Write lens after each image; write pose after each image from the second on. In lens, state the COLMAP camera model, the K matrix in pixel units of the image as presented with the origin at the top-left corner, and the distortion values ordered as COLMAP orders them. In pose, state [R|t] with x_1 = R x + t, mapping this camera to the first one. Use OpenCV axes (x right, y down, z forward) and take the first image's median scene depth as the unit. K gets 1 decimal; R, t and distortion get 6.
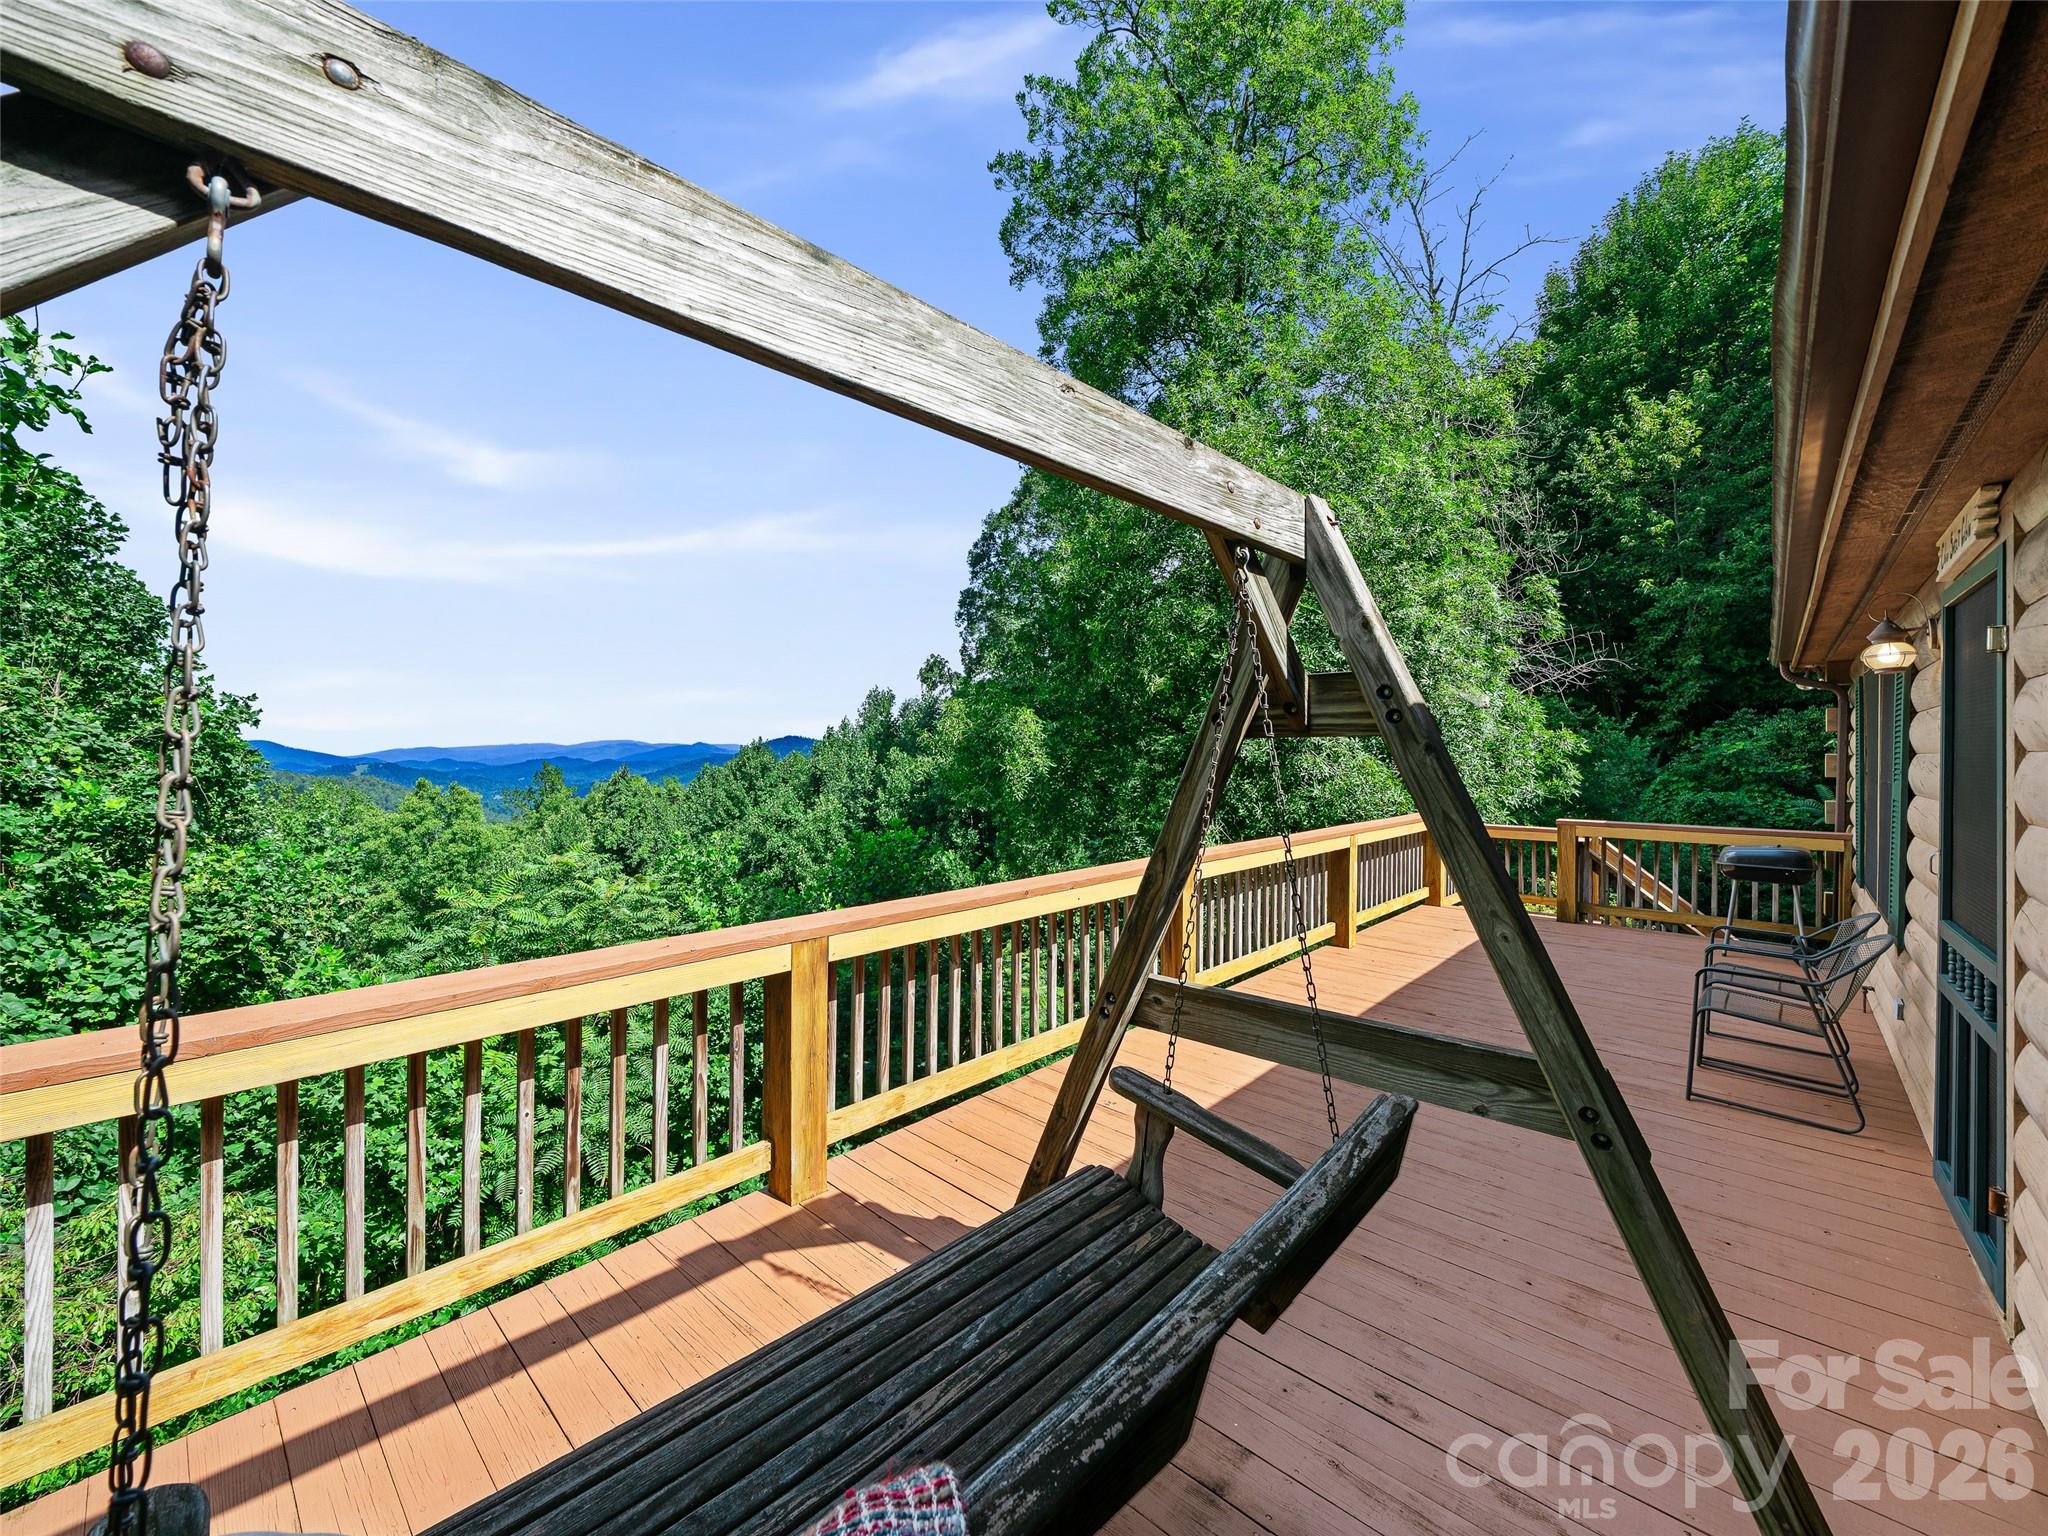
lens RADIAL K [[1291.8, 0, 1024.0], [0, 1291.8, 768.0], [0, 0, 1]] dist [-0.003636, -0.000538]
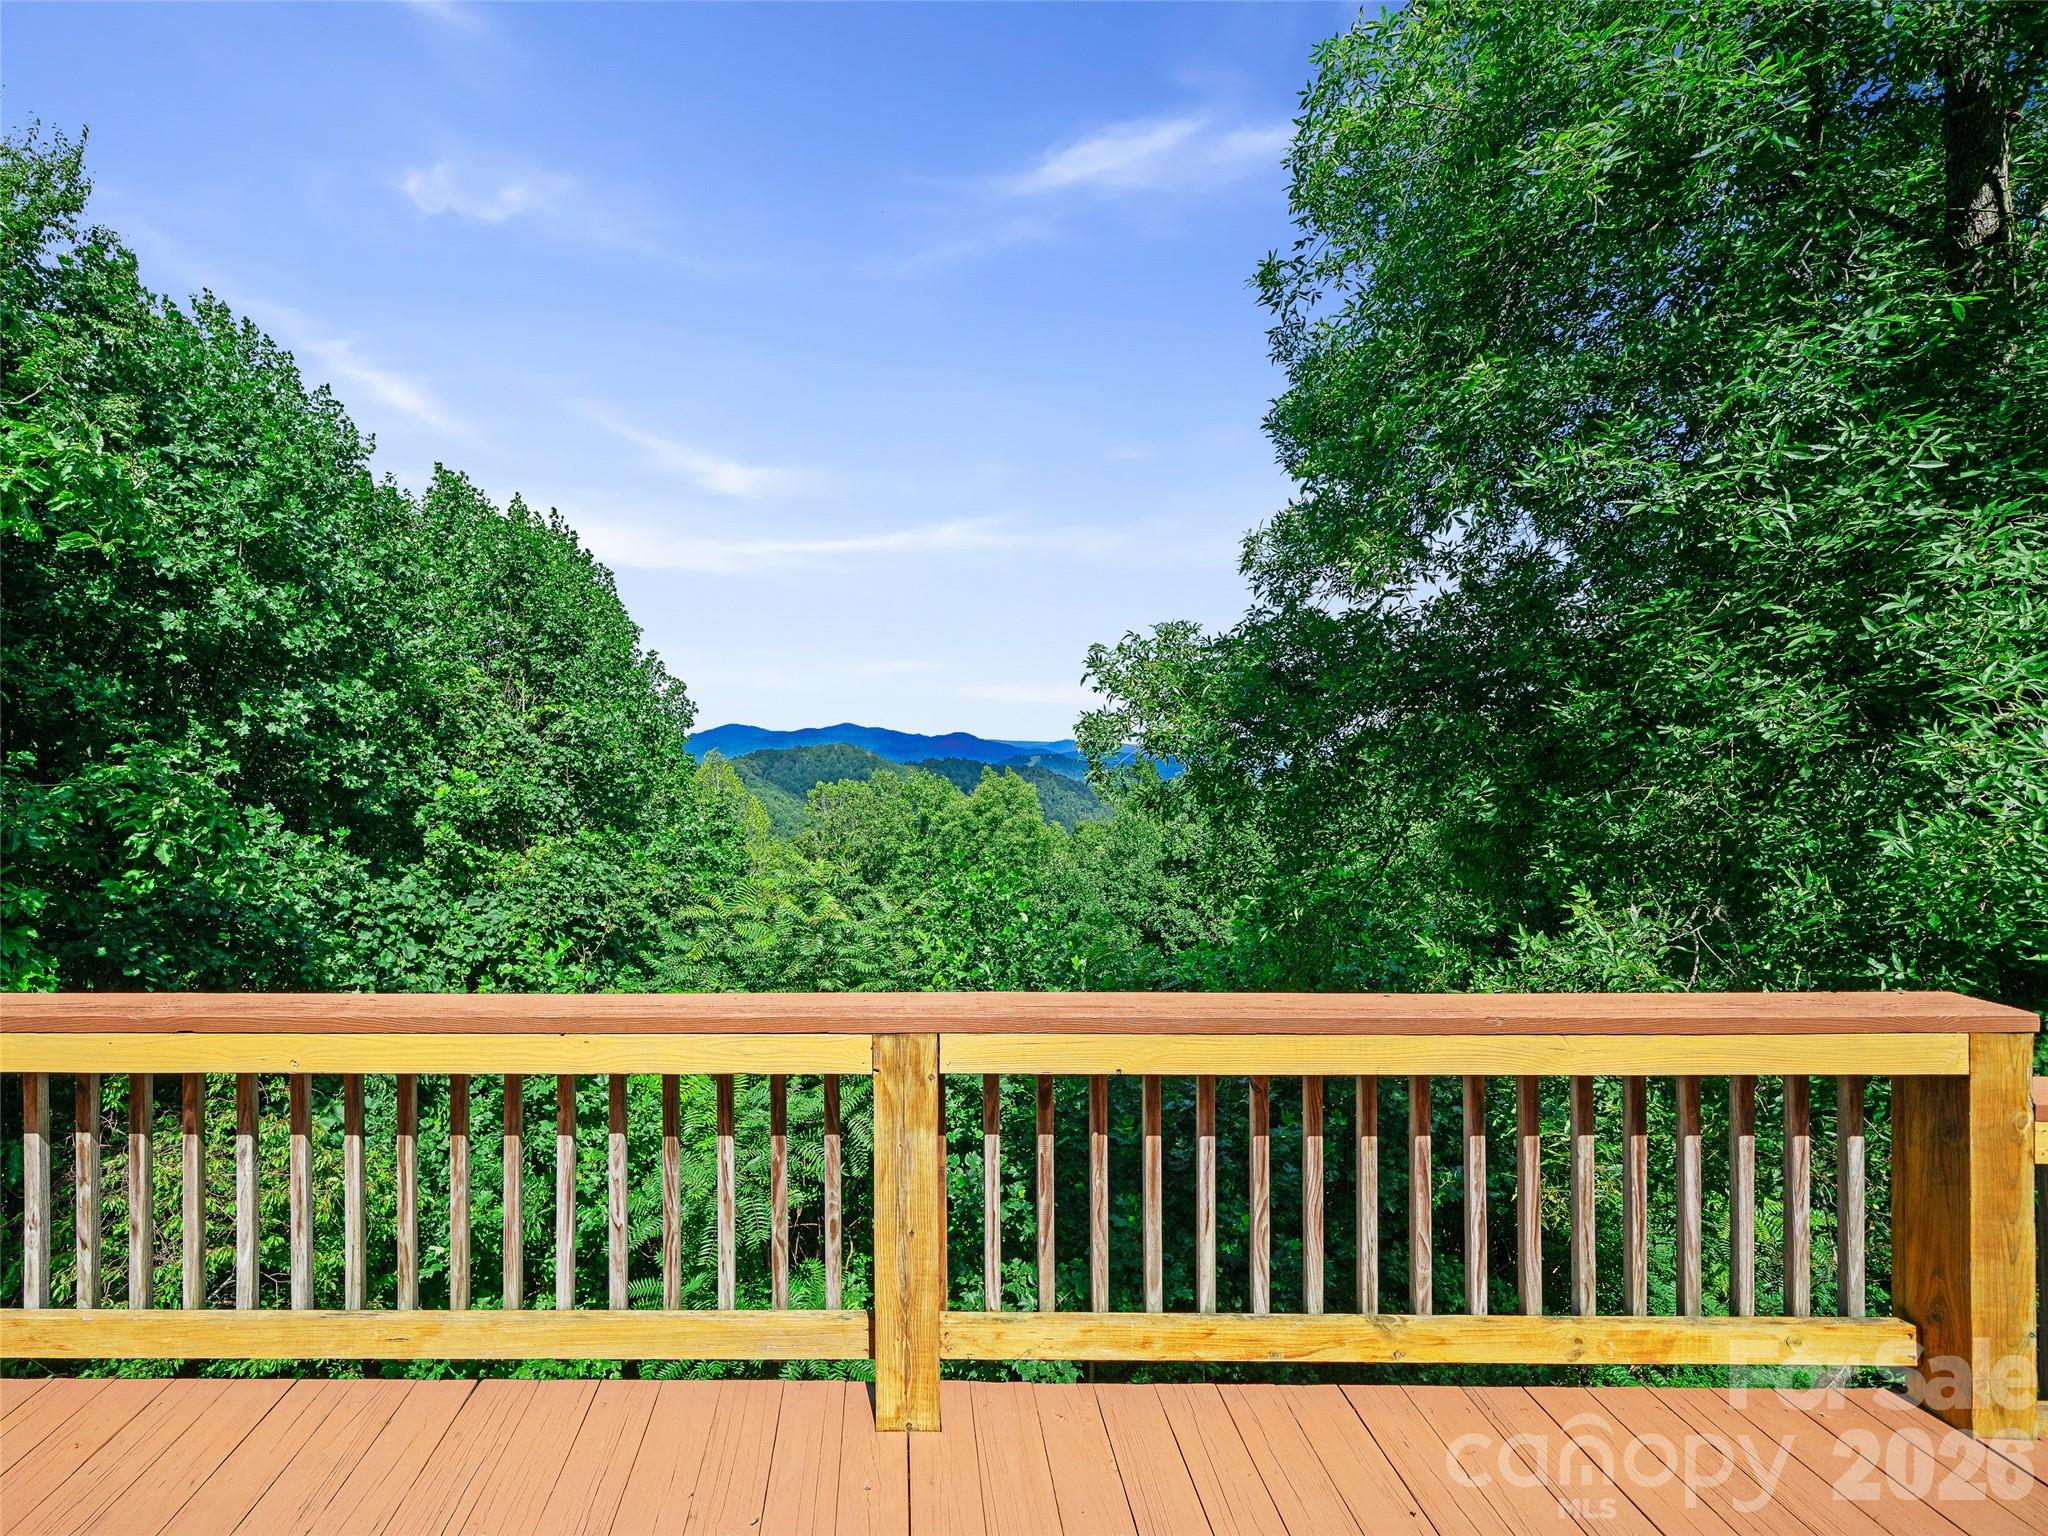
lens RADIAL K [[1291.8, 0, 1024.0], [0, 1291.8, 768.0], [0, 0, 1]] dist [-0.003636, -0.000538]
pose [[0.480200, 0.013020, -0.877062, 0.417742], [-0.003124, 0.999909, 0.013134, -0.008650], [0.877153, -0.003567, 0.480197, 0.722370]]
